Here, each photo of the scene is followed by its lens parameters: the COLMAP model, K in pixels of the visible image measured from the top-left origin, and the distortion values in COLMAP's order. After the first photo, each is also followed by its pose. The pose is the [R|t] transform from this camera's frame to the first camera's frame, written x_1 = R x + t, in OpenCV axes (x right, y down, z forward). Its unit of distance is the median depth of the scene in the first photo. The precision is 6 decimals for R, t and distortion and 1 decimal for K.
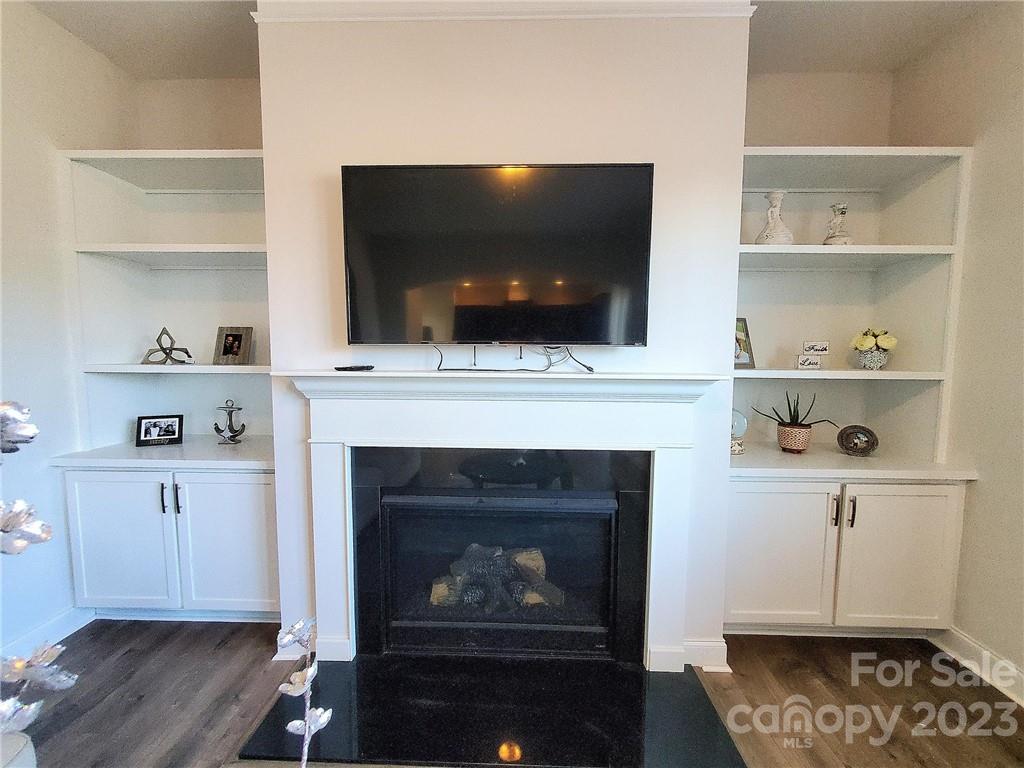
lens RADIAL K [[415.5, 0, 512.0], [0, 415.5, 384.0], [0, 0, 1]] dist [-0.001601, -0.000338]
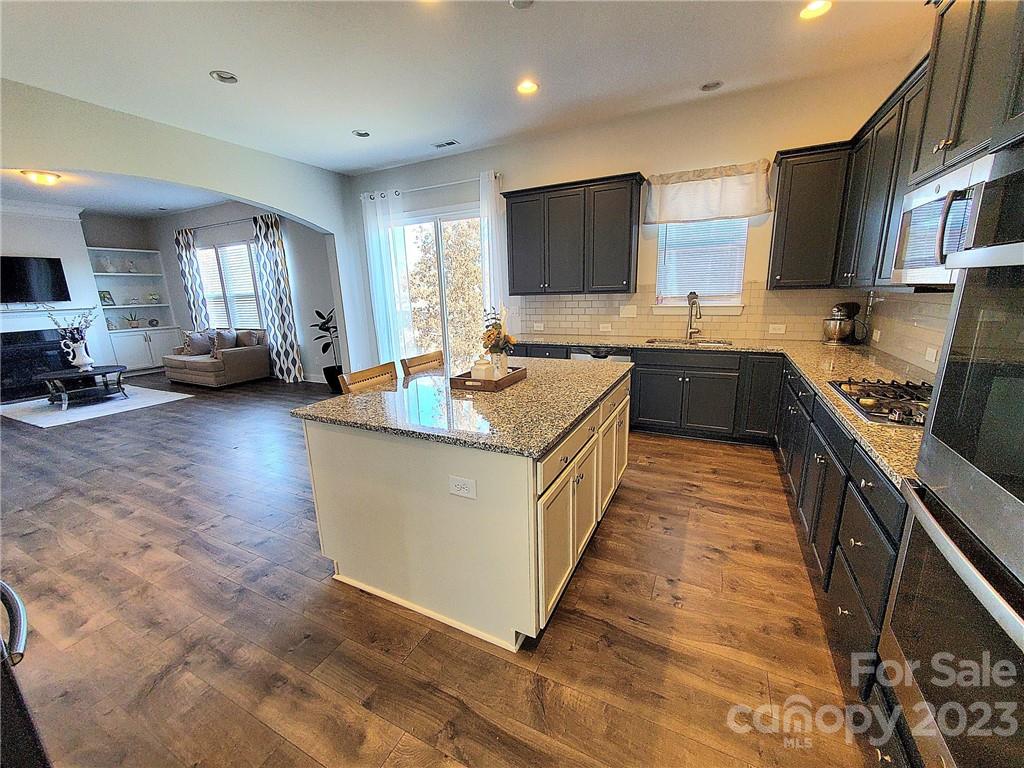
lens RADIAL K [[405.8, 0, 512.0], [0, 405.8, 384.0], [0, 0, 1]] dist [-0.000489, -0.000805]
pose [[0.428358, -0.224288, 0.875331, -1.280126], [0.101263, 0.974519, 0.200148, 0.296421], [-0.897917, 0.002903, 0.440155, -3.991096]]
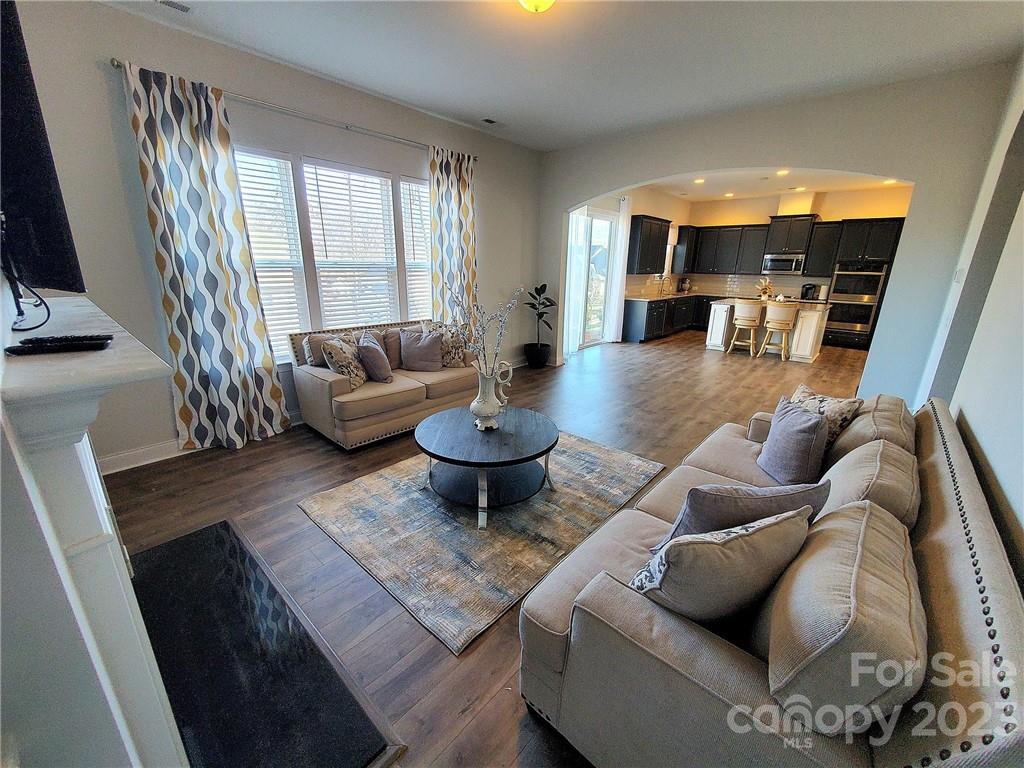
lens RADIAL K [[405.8, 0, 512.0], [0, 405.8, 384.0], [0, 0, 1]] dist [-0.000489, -0.000805]
pose [[-0.758704, -0.204453, 0.618521, -0.901293], [0.029283, 0.937809, 0.345914, -0.116643], [-0.650778, 0.280558, -0.705532, 0.864835]]
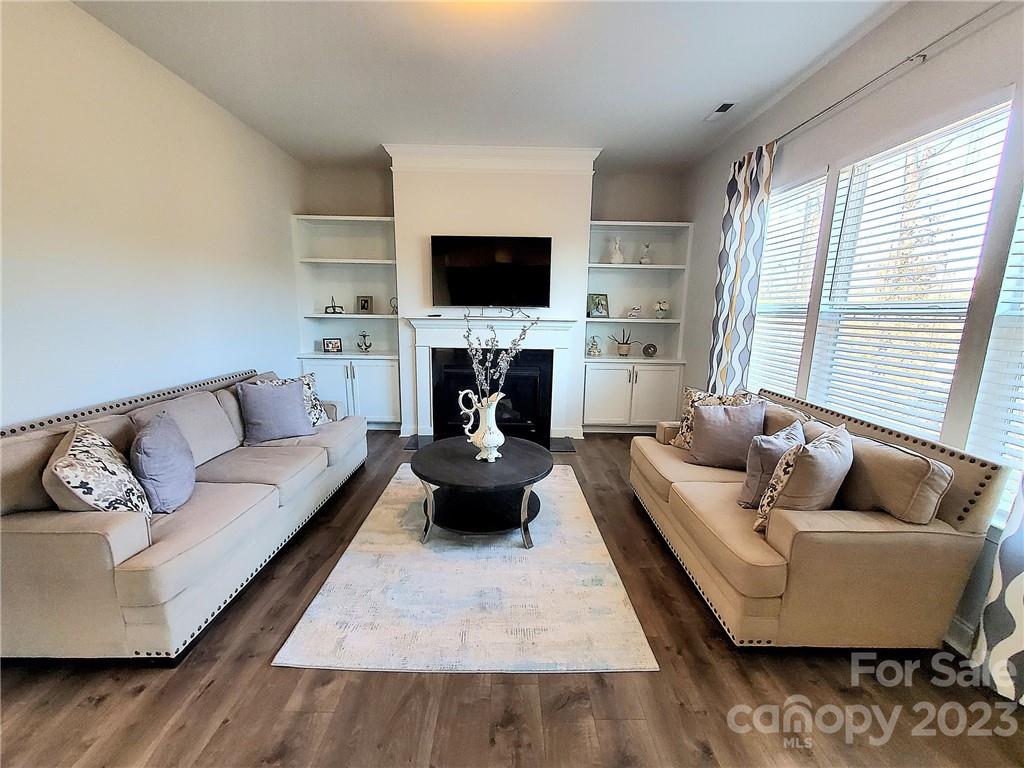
lens RADIAL K [[405.8, 0, 512.0], [0, 405.8, 384.0], [0, 0, 1]] dist [-0.000489, -0.000805]
pose [[0.999345, 0.001320, 0.036170, 0.000212], [-0.005219, 0.994146, 0.107915, 0.090913], [-0.035816, -0.108034, 0.993502, -1.290774]]
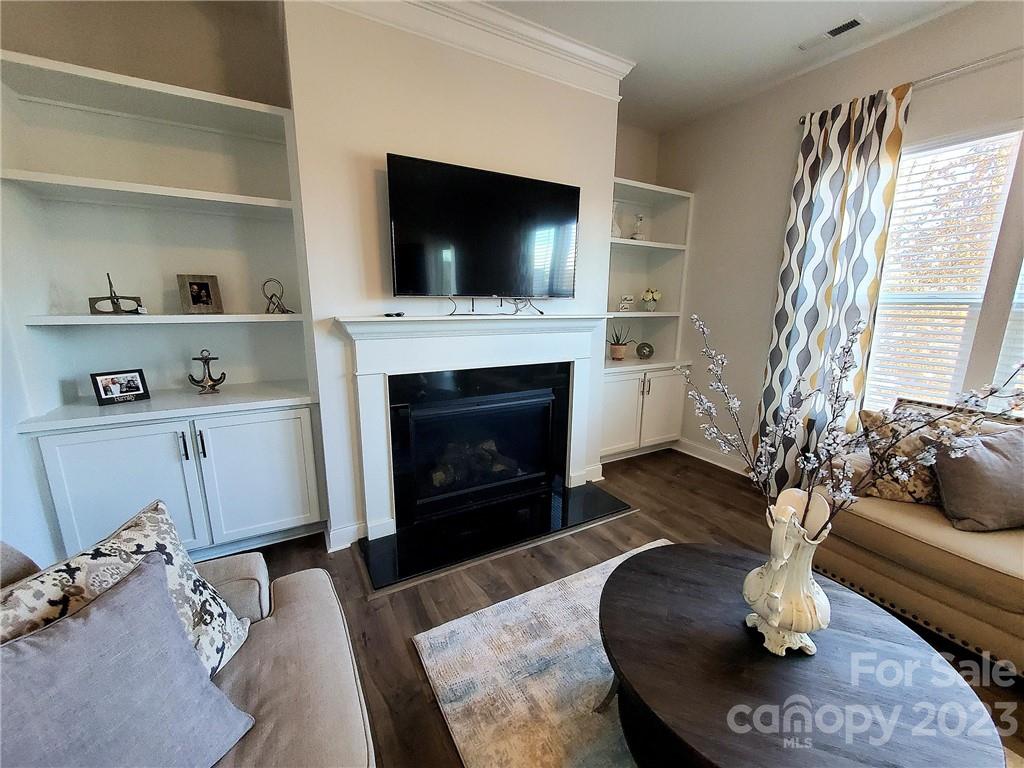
lens RADIAL K [[405.8, 0, 512.0], [0, 405.8, 384.0], [0, 0, 1]] dist [-0.000489, -0.000805]
pose [[0.857335, -0.102473, 0.504456, -0.632668], [0.035690, 0.989460, 0.140339, 0.010310], [-0.513520, -0.102314, 0.851956, -0.255397]]
